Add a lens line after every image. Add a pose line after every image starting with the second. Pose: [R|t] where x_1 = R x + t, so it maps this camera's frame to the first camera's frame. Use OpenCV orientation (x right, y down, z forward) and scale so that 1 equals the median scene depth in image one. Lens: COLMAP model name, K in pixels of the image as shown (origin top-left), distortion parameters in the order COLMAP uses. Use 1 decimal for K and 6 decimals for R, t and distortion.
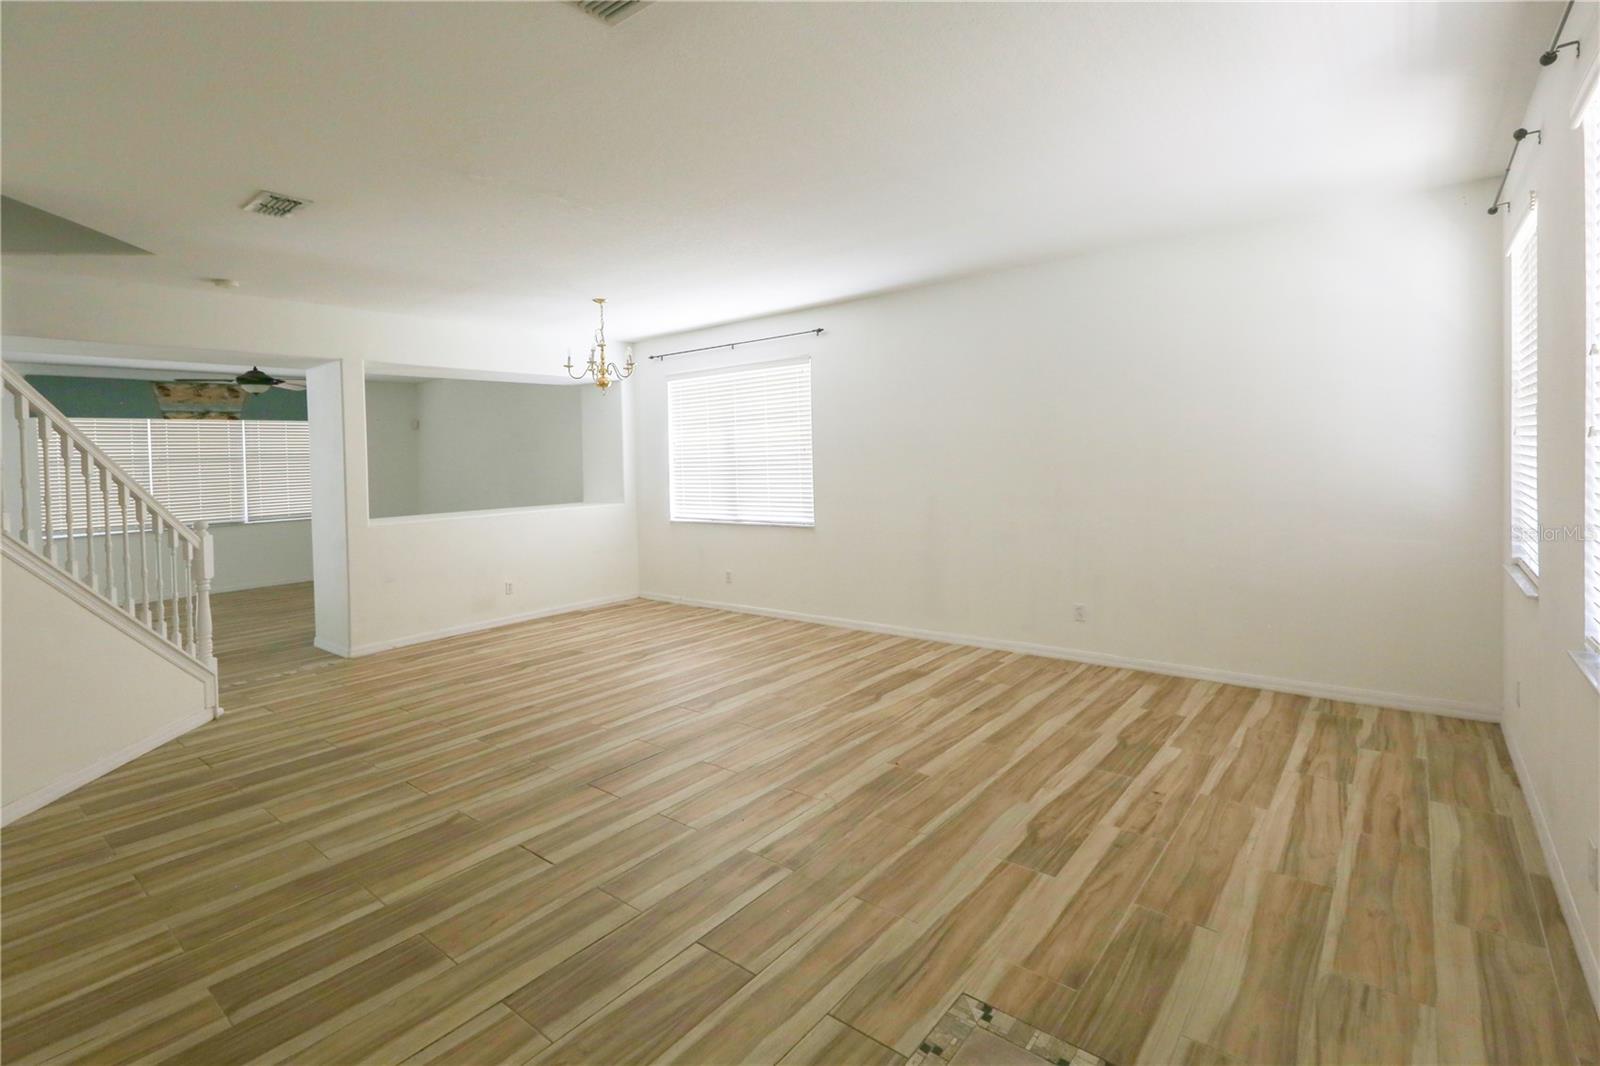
lens RADIAL K [[736.1, 0, 800.0], [0, 736.1, 533.0], [0, 0, 1]] dist [-0.001341, -0.000451]
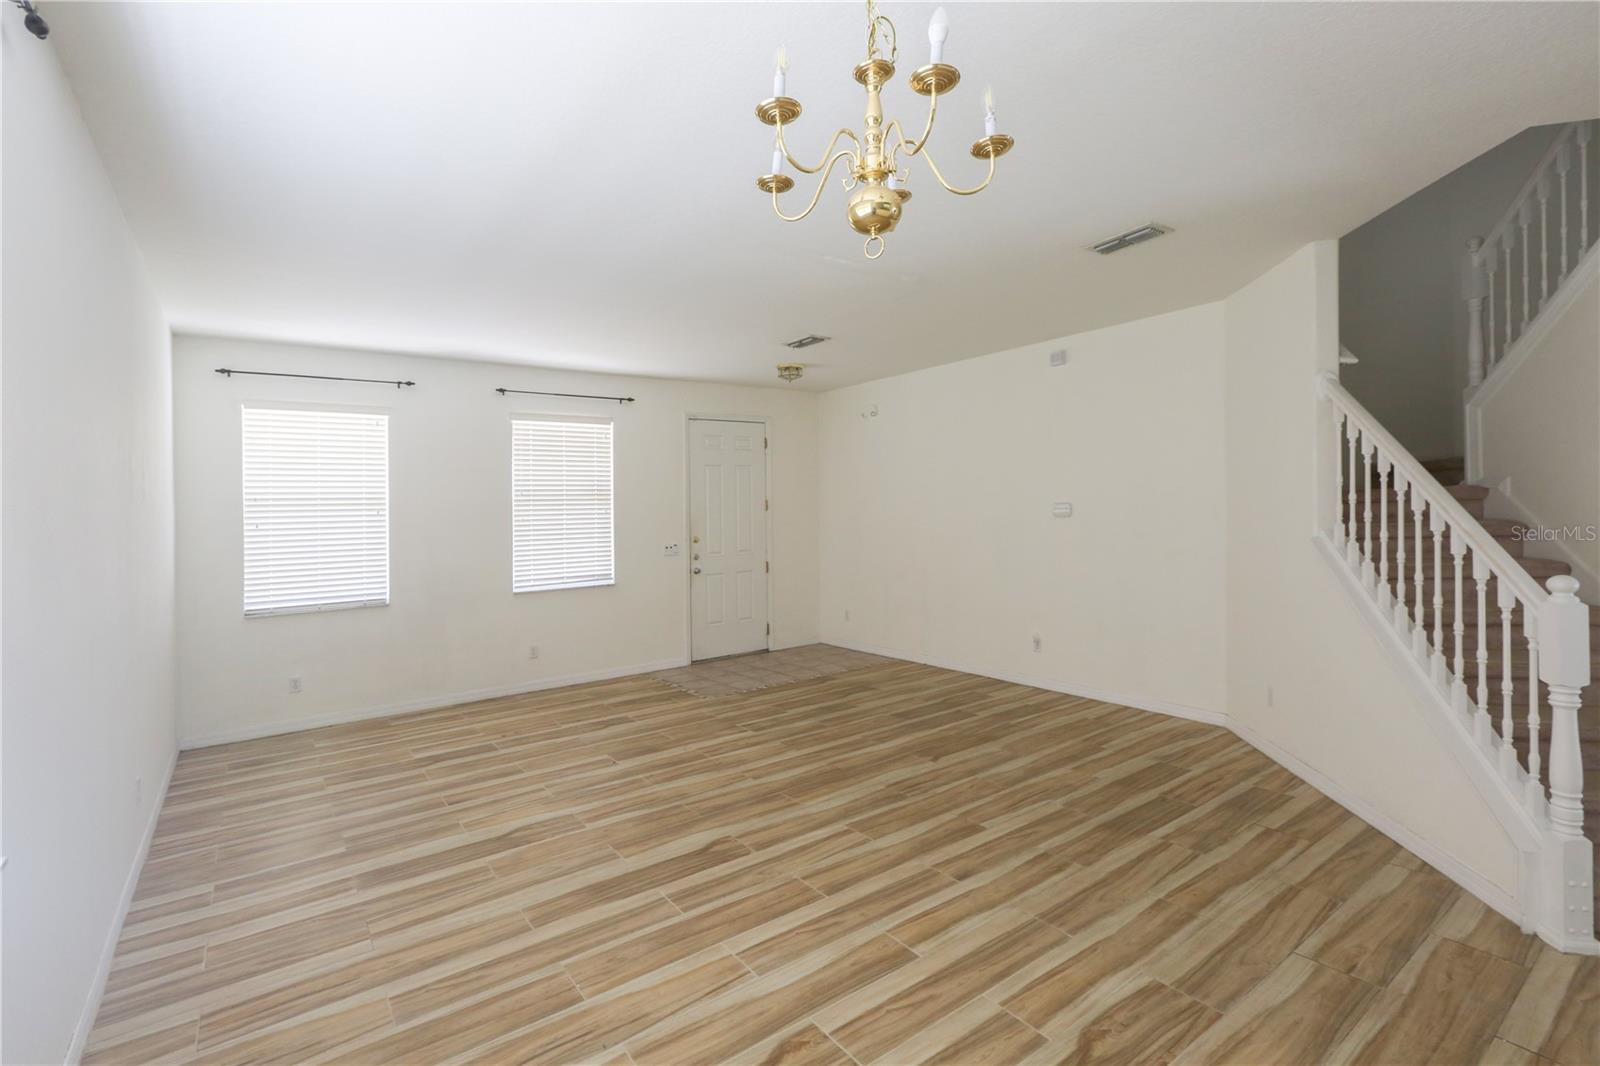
lens RADIAL K [[736.1, 0, 800.0], [0, 736.1, 533.0], [0, 0, 1]] dist [-0.001341, -0.000451]
pose [[-0.967780, 0.049976, 0.246789, -0.551356], [0.082081, 0.989184, 0.121565, -0.227267], [-0.238044, 0.137904, -0.961414, 2.218201]]
